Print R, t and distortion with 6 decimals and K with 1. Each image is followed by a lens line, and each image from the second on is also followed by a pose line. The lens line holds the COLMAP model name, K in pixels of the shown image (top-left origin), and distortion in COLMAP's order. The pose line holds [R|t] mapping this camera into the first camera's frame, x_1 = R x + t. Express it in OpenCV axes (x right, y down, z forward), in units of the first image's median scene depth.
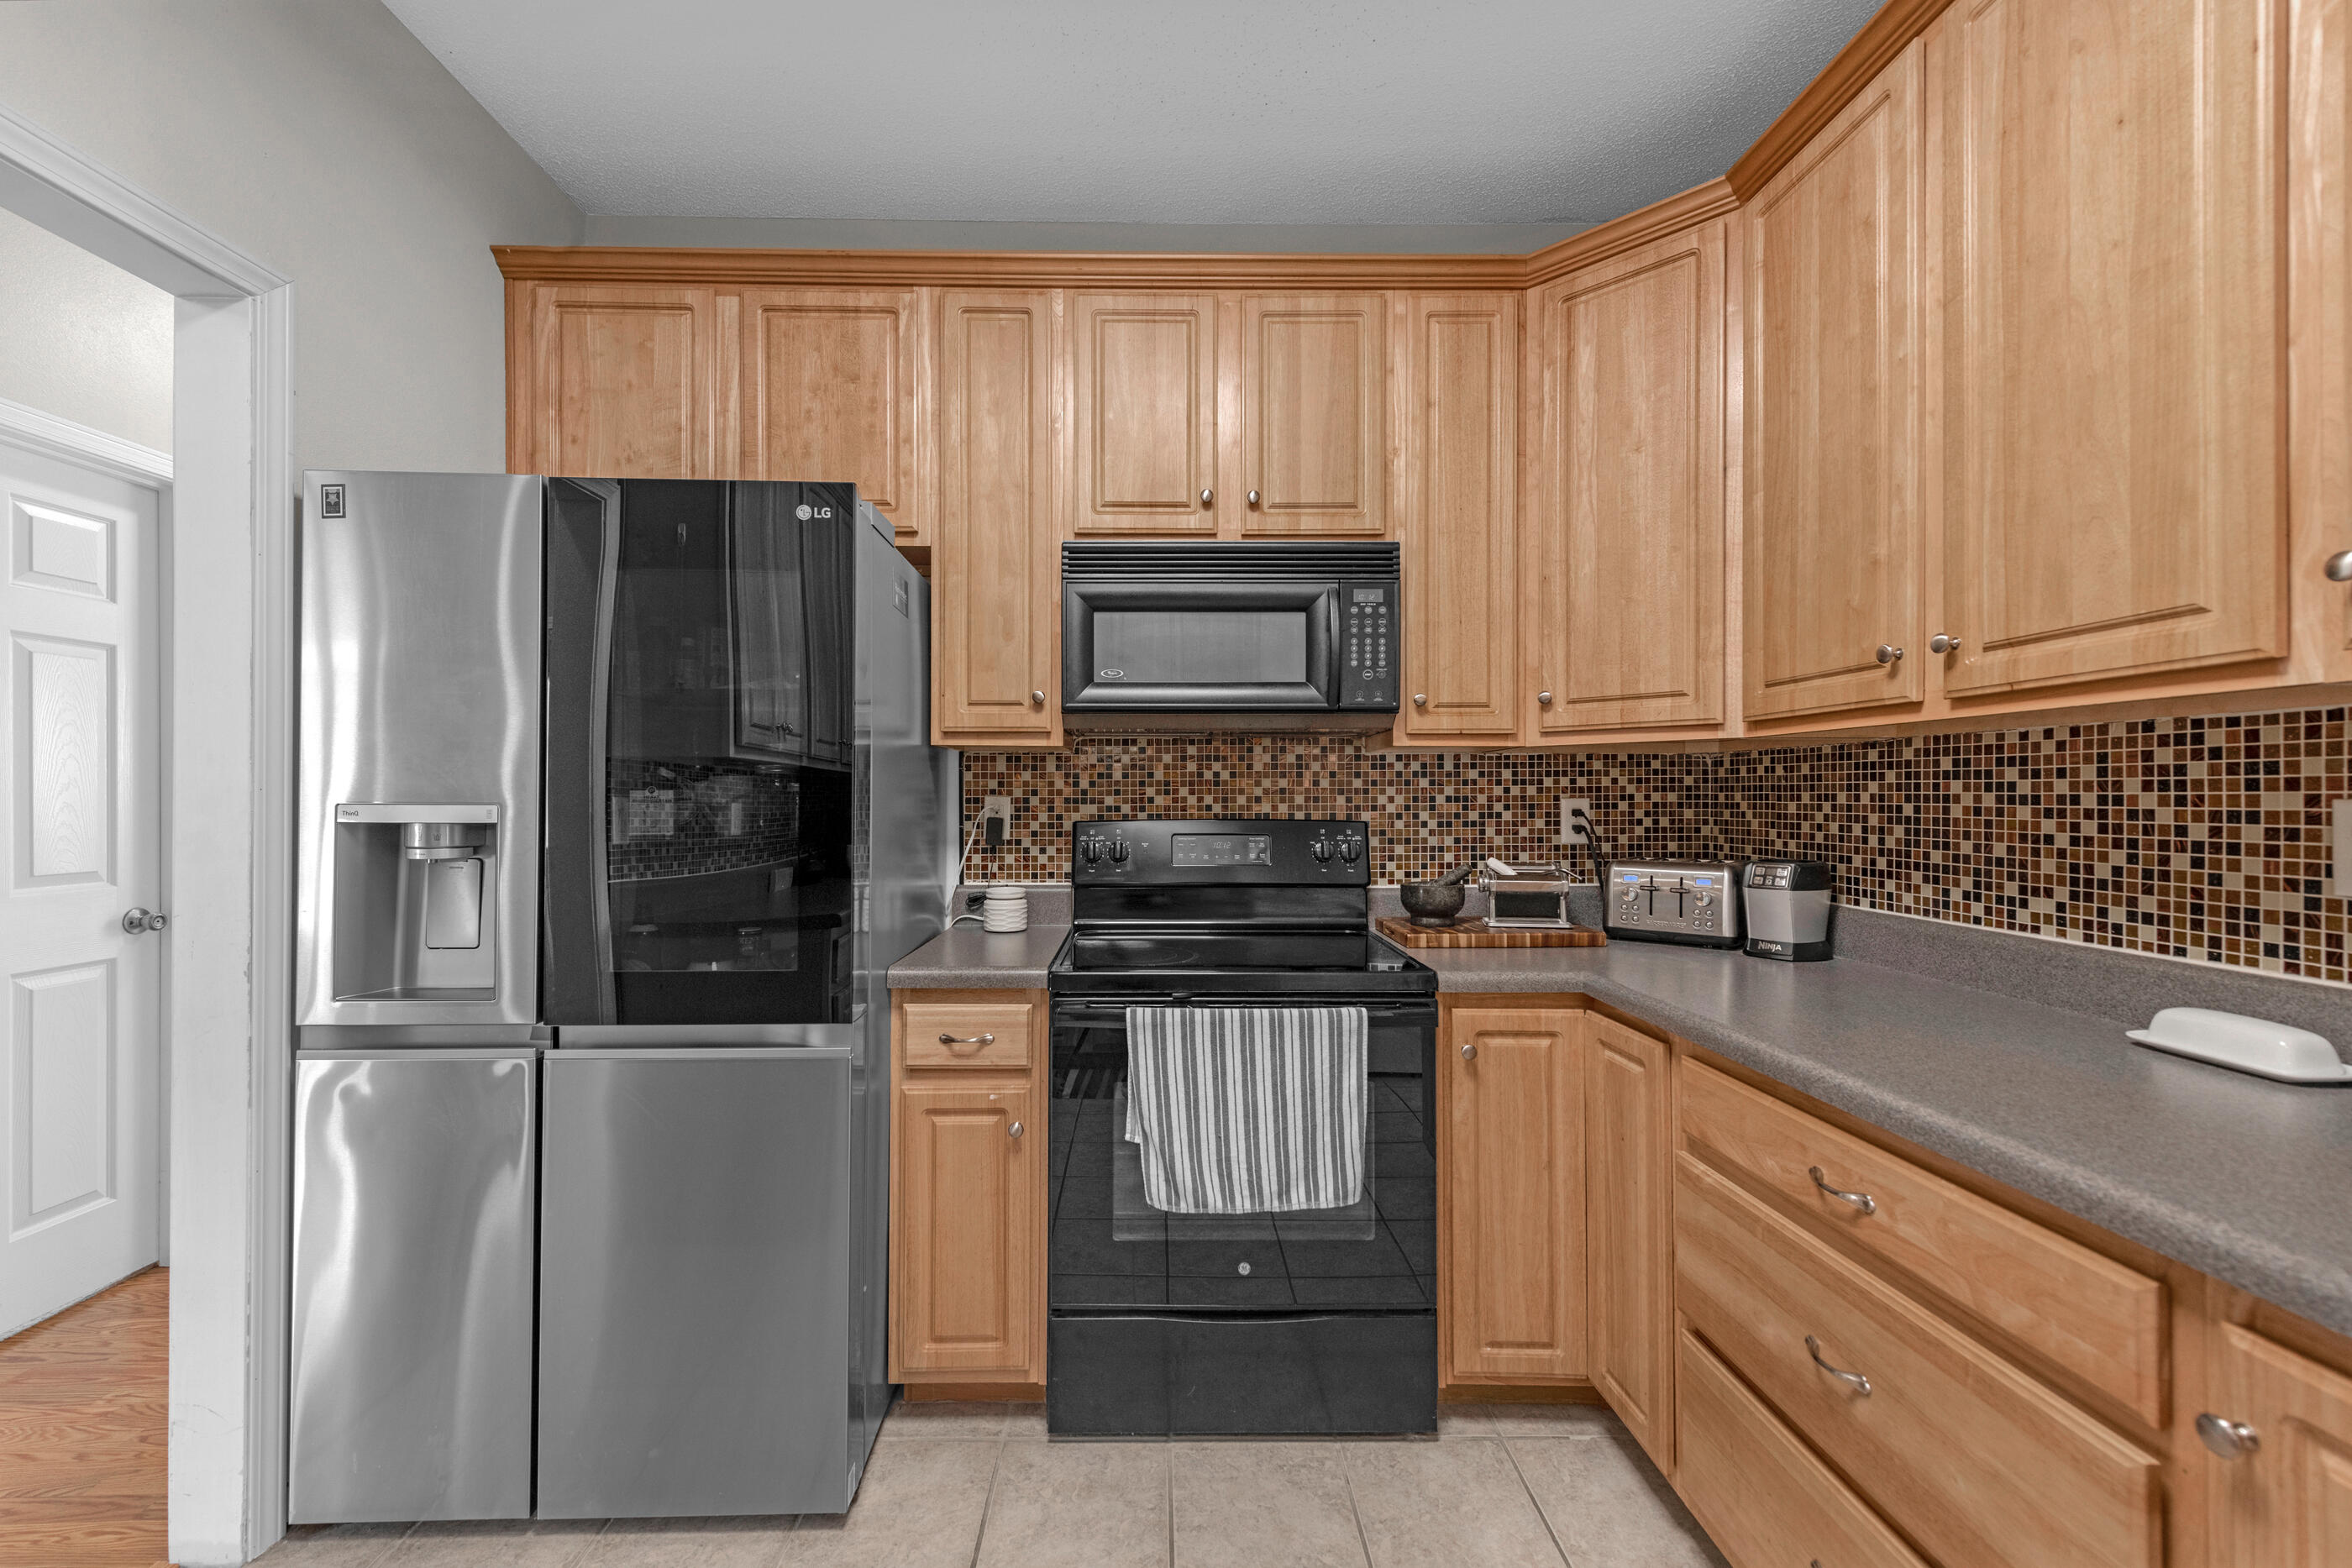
lens RADIAL K [[944.7, 0, 1170.7], [0, 944.7, 787.3], [0, 0, 1]] dist [0.012746, -0.003876]
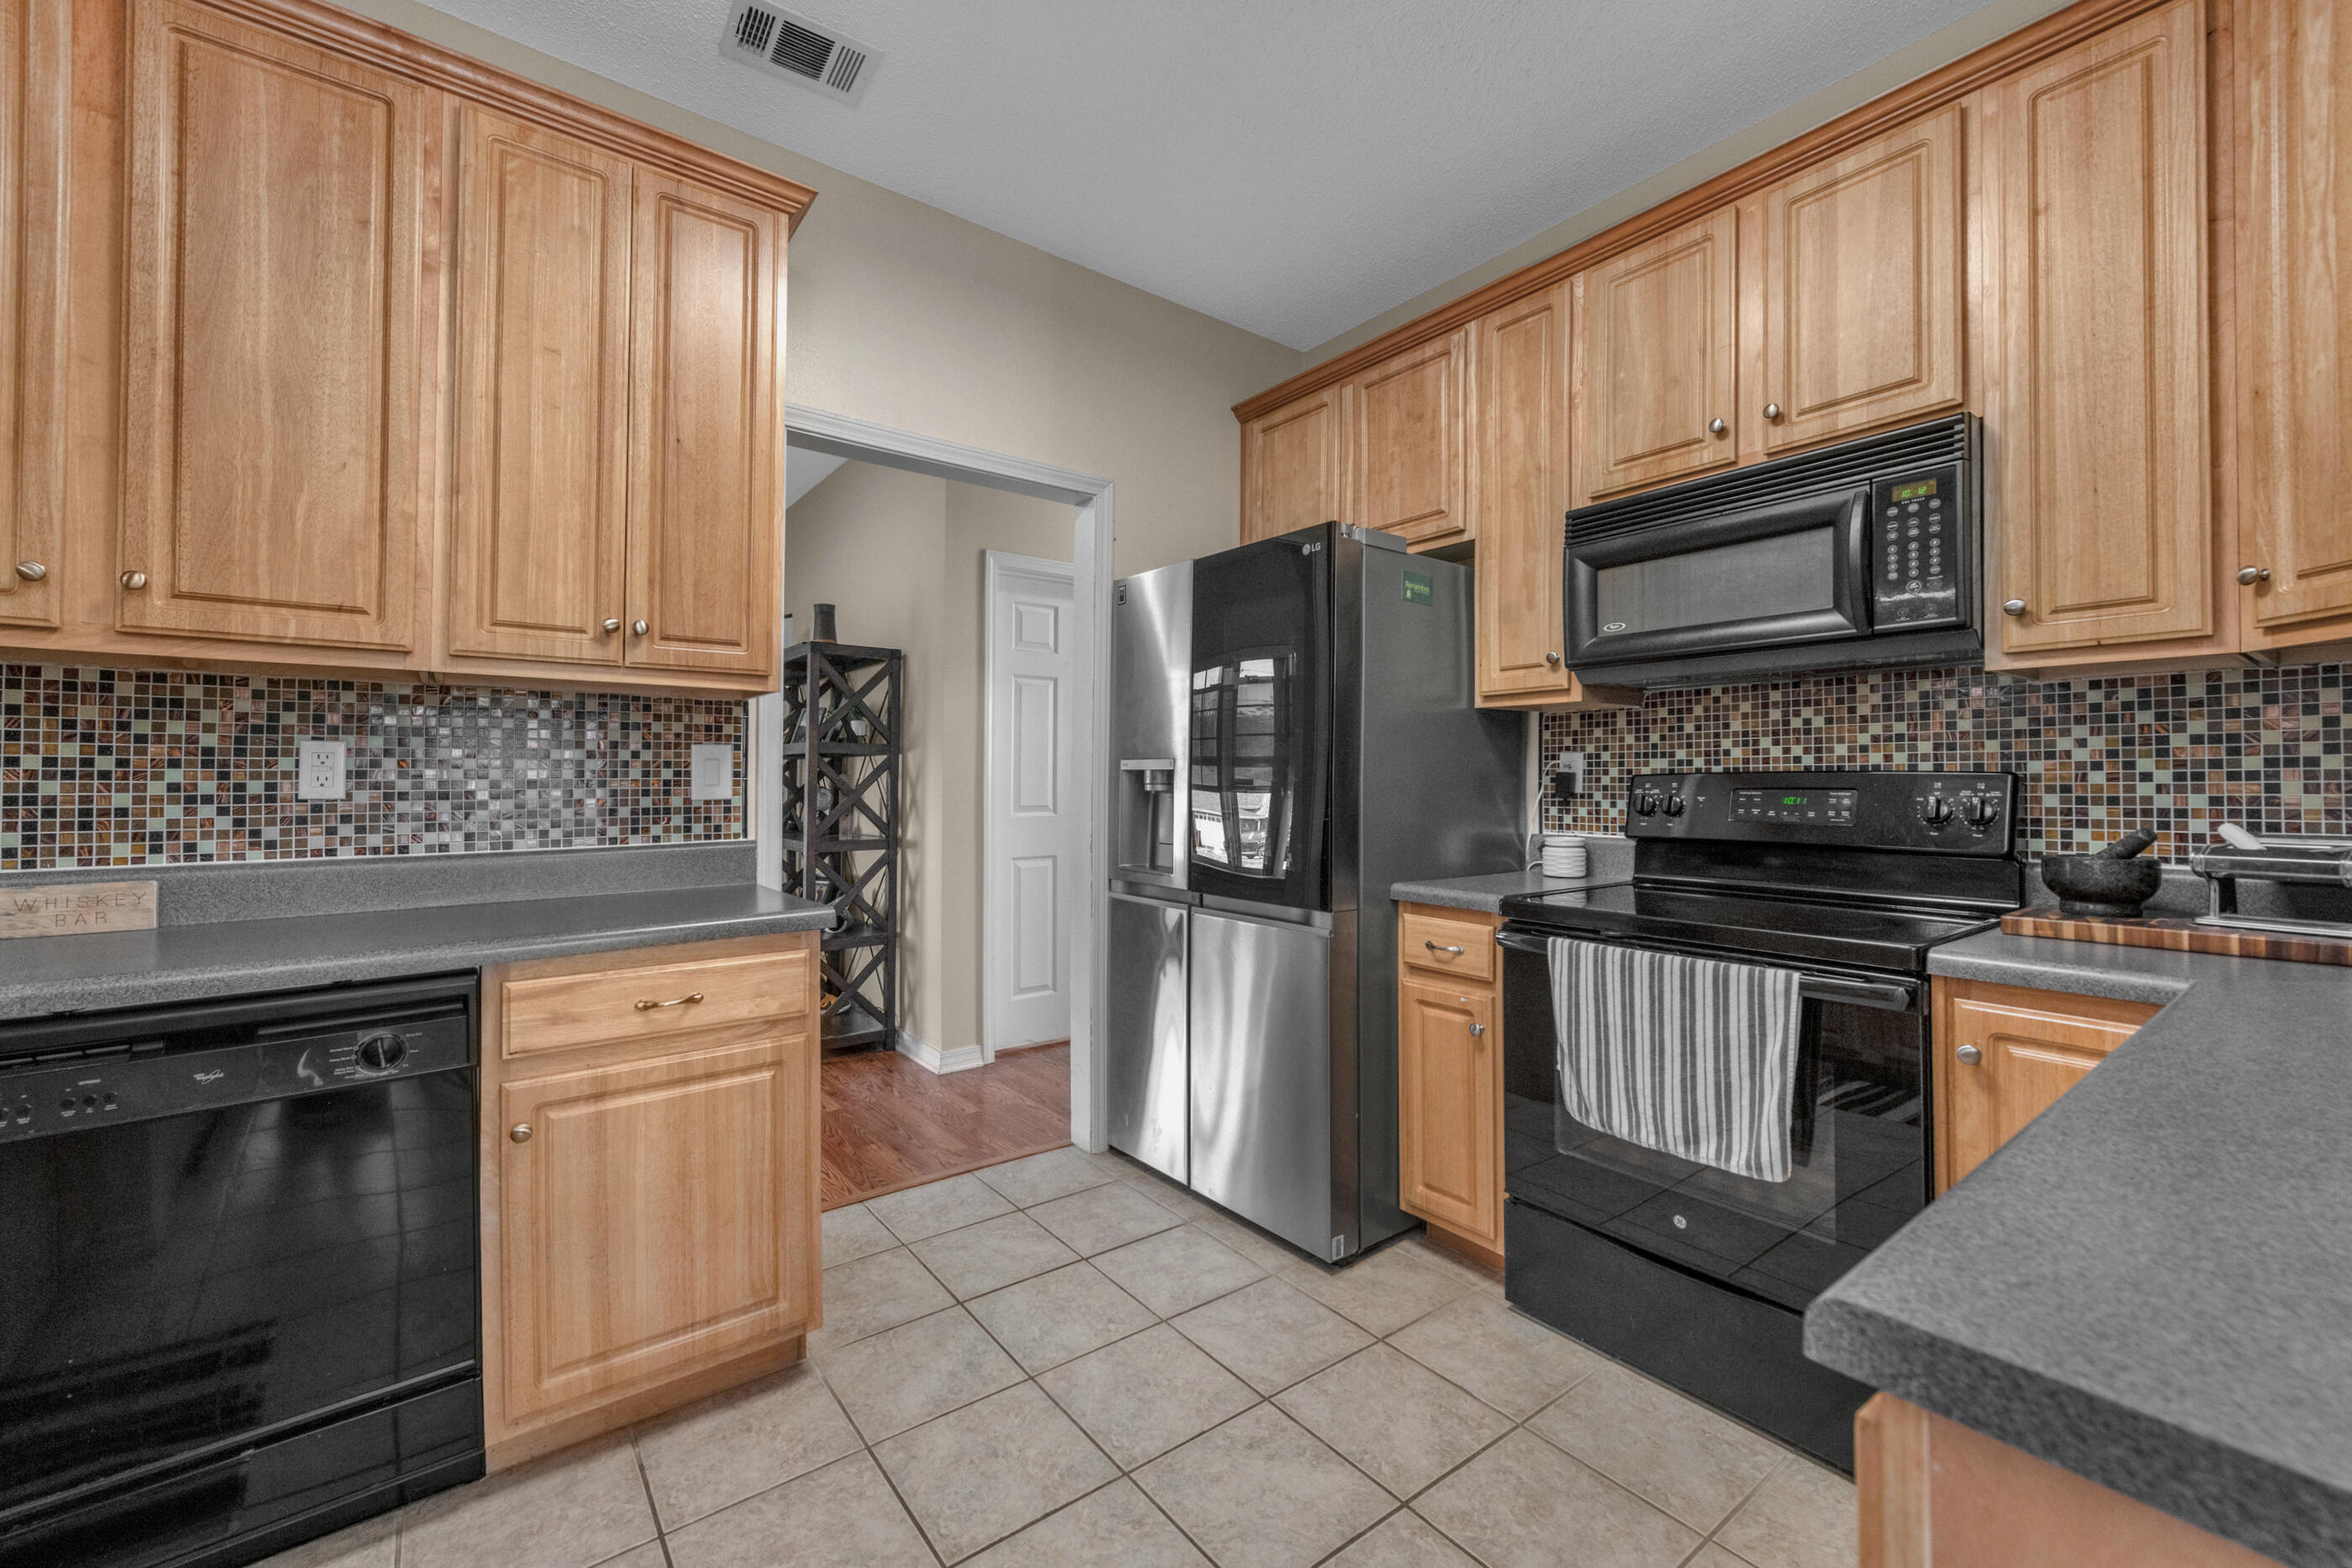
lens RADIAL K [[944.7, 0, 1179.8], [0, 944.7, 766.9], [0, 0, 1]] dist [0.012746, -0.003876]
pose [[0.597486, -0.014822, -0.801742, 0.468324], [0.009956, 0.999889, -0.011066, 0.037434], [0.801818, -0.001370, 0.597567, 0.001743]]
